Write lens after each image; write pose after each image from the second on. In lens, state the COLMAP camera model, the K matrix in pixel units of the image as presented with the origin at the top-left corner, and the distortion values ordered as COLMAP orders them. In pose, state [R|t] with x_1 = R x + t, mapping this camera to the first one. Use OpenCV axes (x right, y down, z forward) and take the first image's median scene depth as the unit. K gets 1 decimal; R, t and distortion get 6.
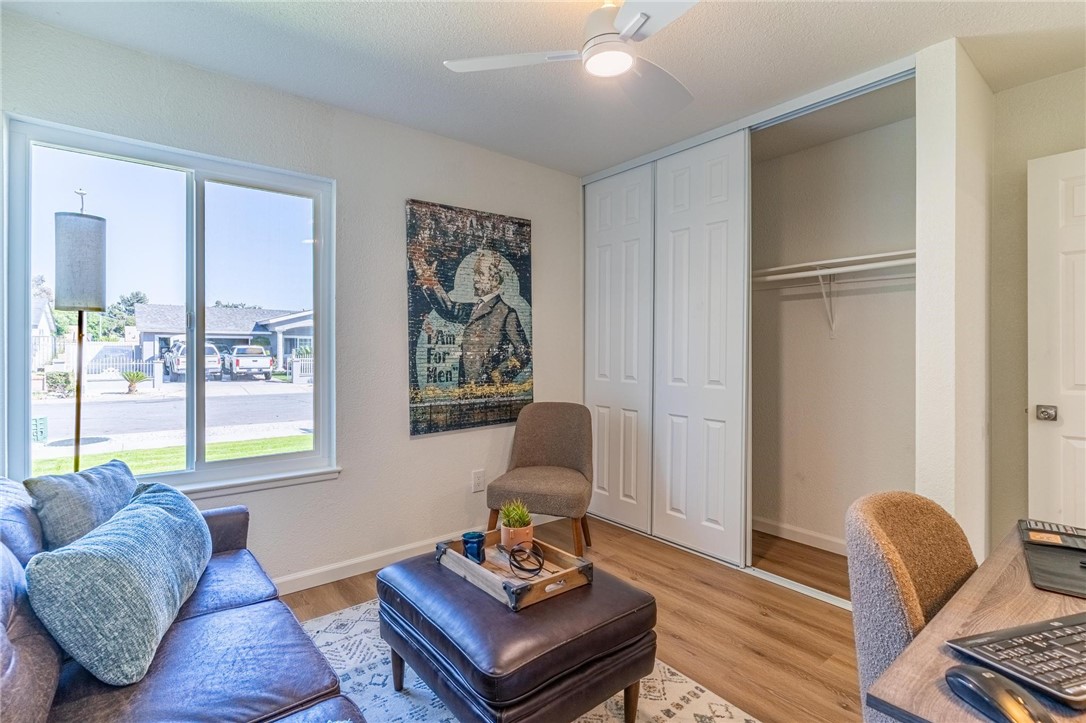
lens RADIAL K [[518.5, 0, 538.5], [0, 518.5, 353.9], [0, 0, 1]] dist [0.007344, -0.001485]
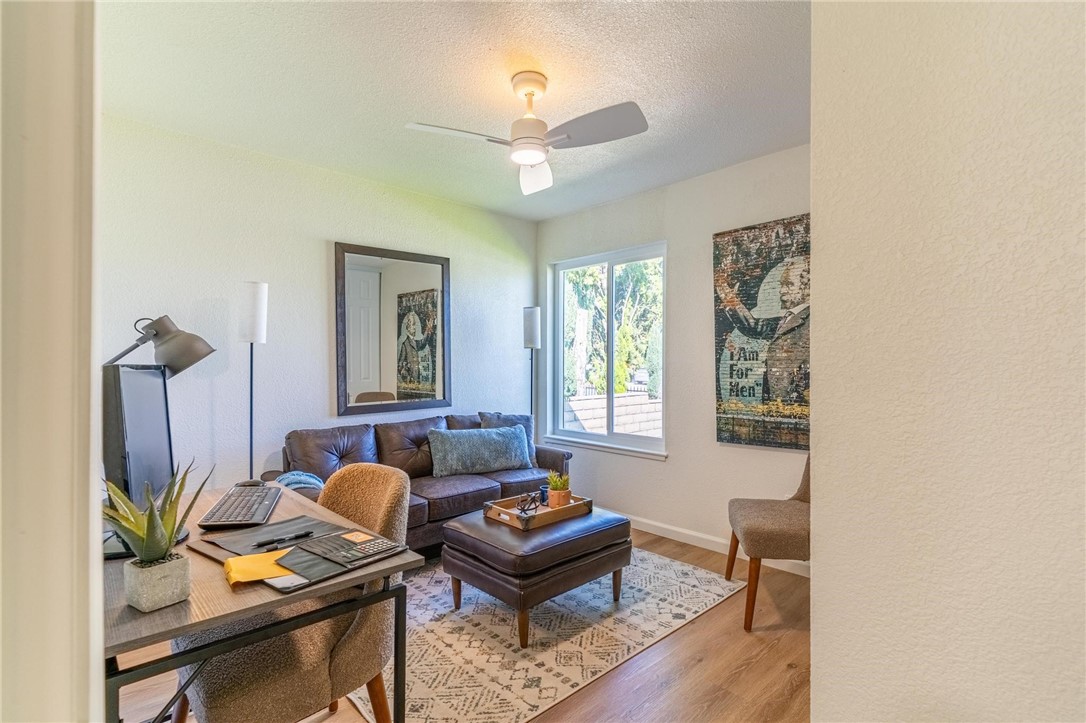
lens RADIAL K [[518.5, 0, 538.1], [0, 518.5, 364.1], [0, 0, 1]] dist [0.007344, -0.001485]
pose [[0.076877, -0.000170, -0.997041, 0.821601], [-0.007505, 0.999972, -0.000749, -0.007479], [0.997012, 0.007540, 0.076874, 0.502498]]
